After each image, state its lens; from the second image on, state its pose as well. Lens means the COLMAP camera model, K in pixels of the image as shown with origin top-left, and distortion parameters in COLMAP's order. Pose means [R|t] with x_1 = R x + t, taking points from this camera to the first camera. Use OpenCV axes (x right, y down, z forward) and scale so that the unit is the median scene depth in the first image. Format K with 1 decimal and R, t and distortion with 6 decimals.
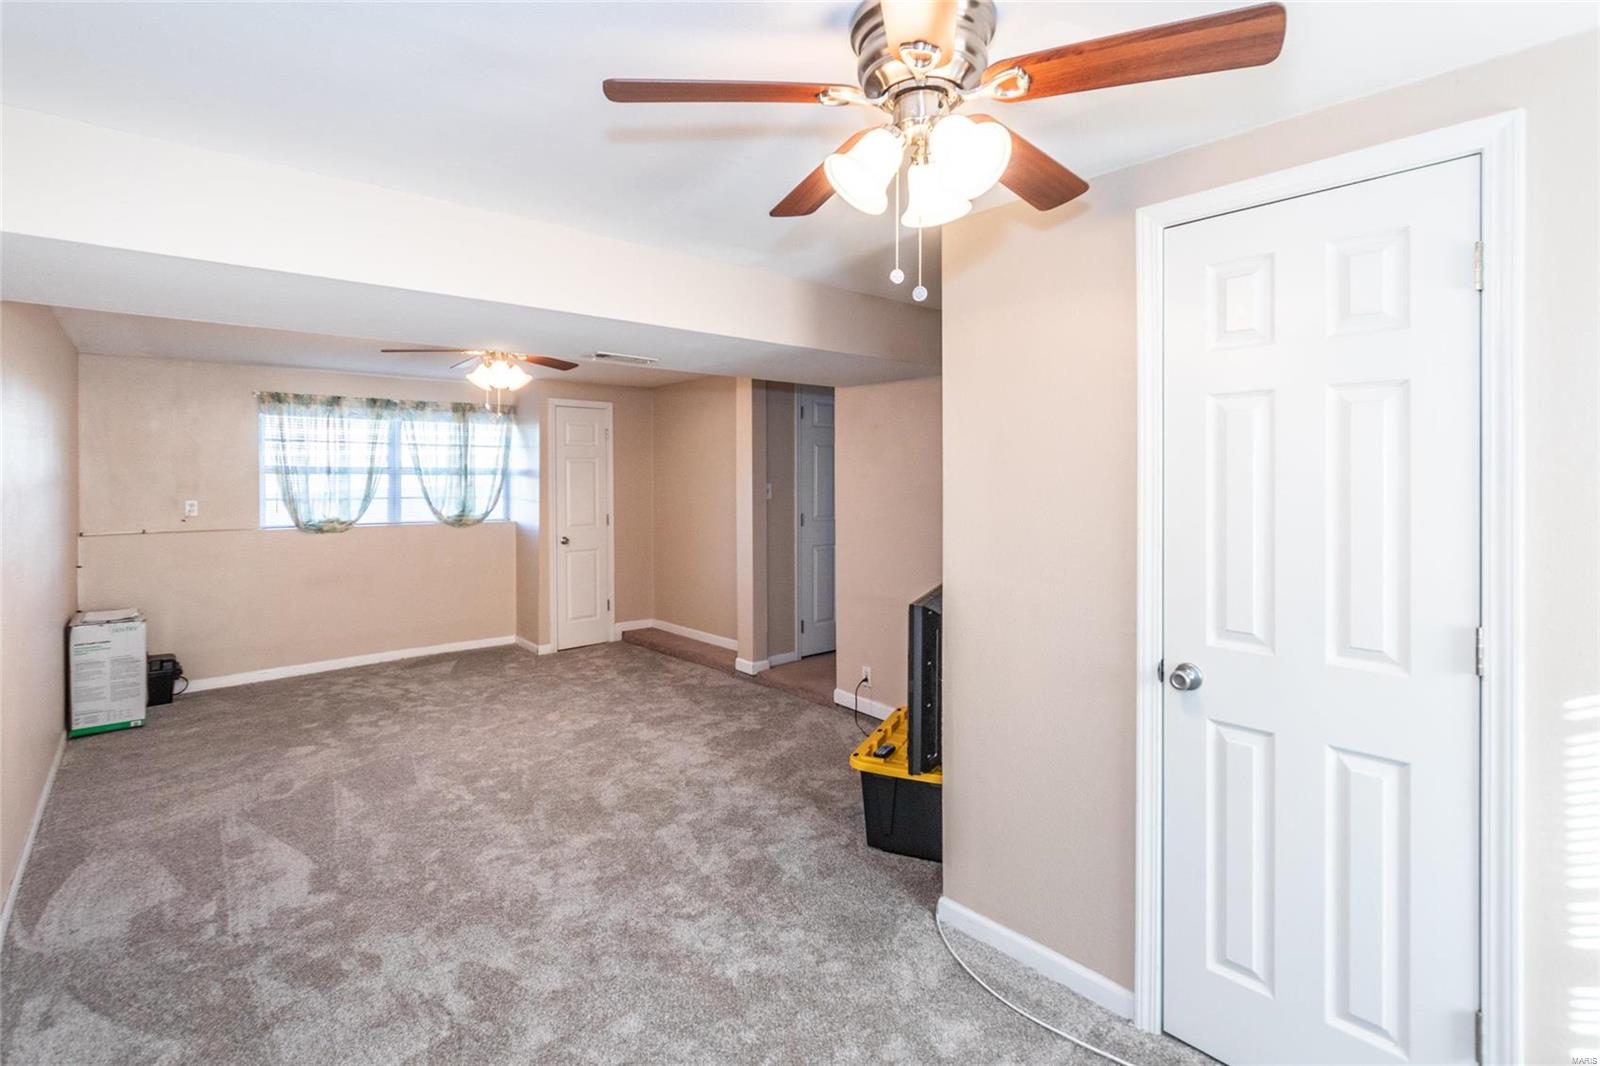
lens RADIAL K [[776.9, 0, 796.8], [0, 776.9, 463.6], [0, 0, 1]] dist [-0.000948, -0.000412]
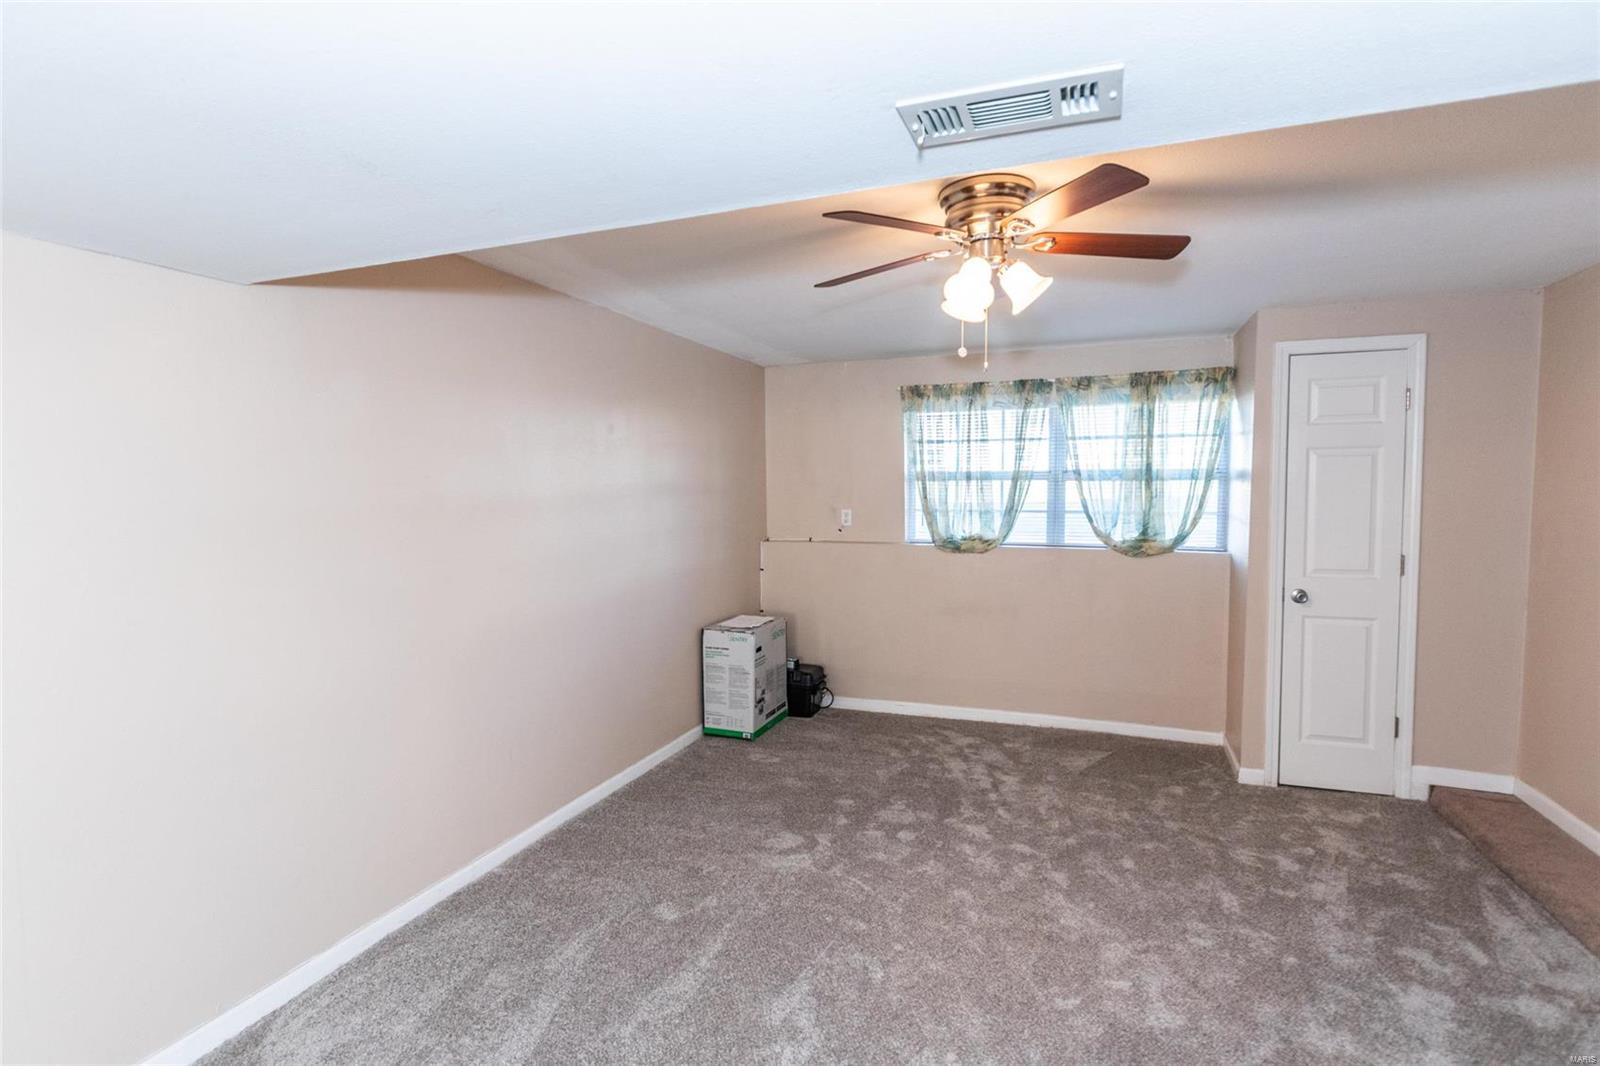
lens RADIAL K [[761.6, 0, 784.7], [0, 761.6, 528.8], [0, 0, 1]] dist [-0.002127, -0.000816]
pose [[0.467829, 0.050286, -0.882387, 0.010695], [0.022900, 0.997355, 0.068979, 0.004354], [0.883522, -0.052477, 0.465440, 0.441621]]
